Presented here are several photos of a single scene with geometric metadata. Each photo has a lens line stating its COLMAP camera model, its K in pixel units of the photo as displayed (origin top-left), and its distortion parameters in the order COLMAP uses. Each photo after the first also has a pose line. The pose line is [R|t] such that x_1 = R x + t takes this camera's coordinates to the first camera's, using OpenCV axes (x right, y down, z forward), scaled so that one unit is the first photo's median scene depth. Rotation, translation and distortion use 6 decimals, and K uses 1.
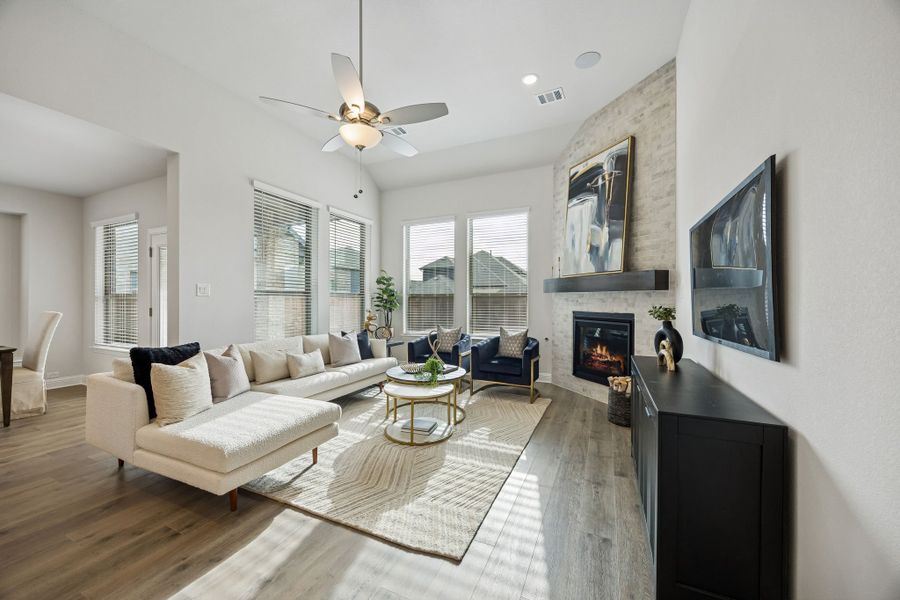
lens RADIAL K [[342.8, 0, 444.0], [0, 342.8, 299.8], [0, 0, 1]] dist [0.002755, -0.000914]
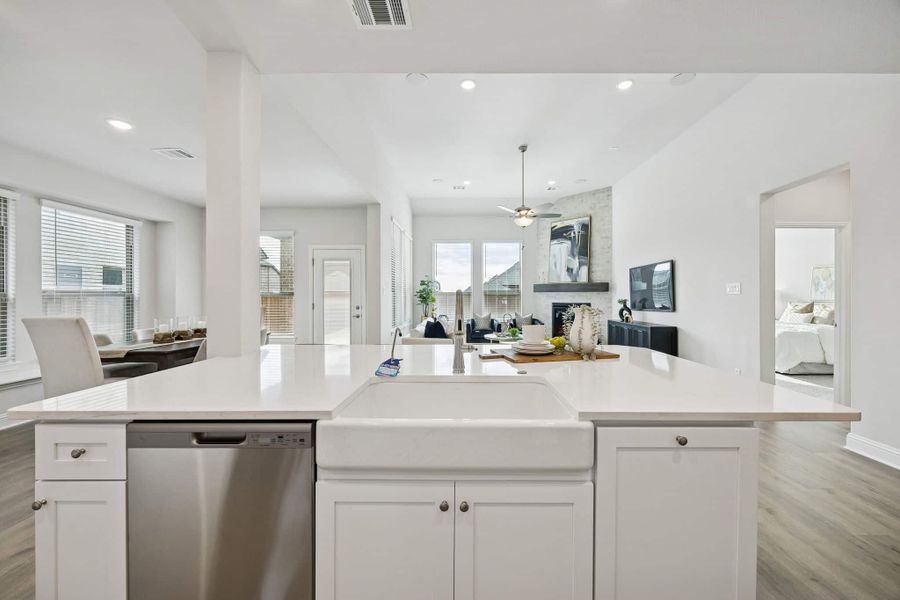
lens RADIAL K [[349.3, 0, 463.5], [0, 349.3, 297.2], [0, 0, 1]] dist [0.001811, -0.000135]
pose [[0.908091, -0.003276, 0.418761, -0.912963], [0.001567, 0.999989, 0.004424, -0.004250], [-0.418771, -0.003362, 0.908086, -0.516335]]
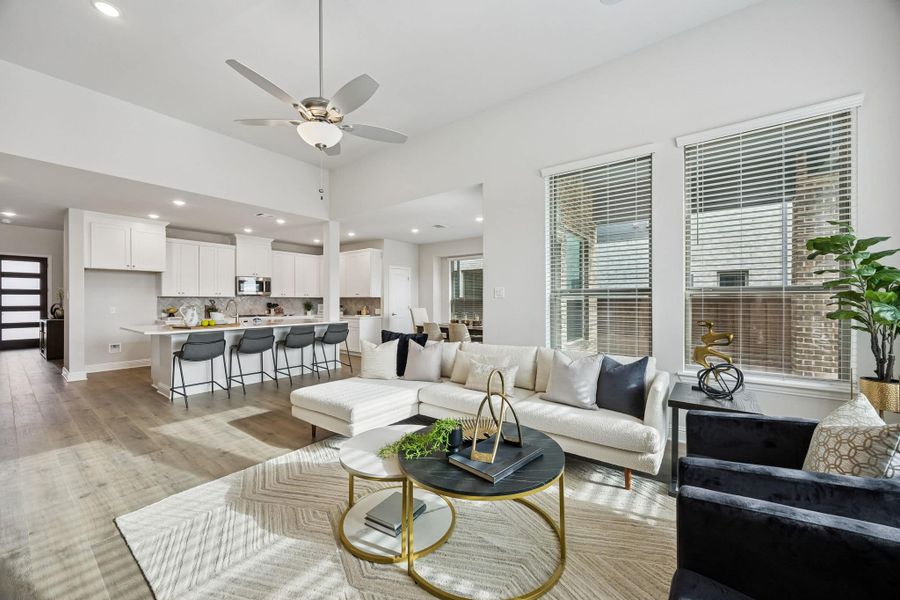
lens RADIAL K [[342.8, 0, 447.6], [0, 342.8, 301.7], [0, 0, 1]] dist [0.002755, -0.000914]
pose [[-0.204937, 0.002035, -0.978773, 0.391141], [0.002619, 0.999995, 0.001530, -0.000763], [0.978772, -0.002249, -0.204942, 0.946905]]
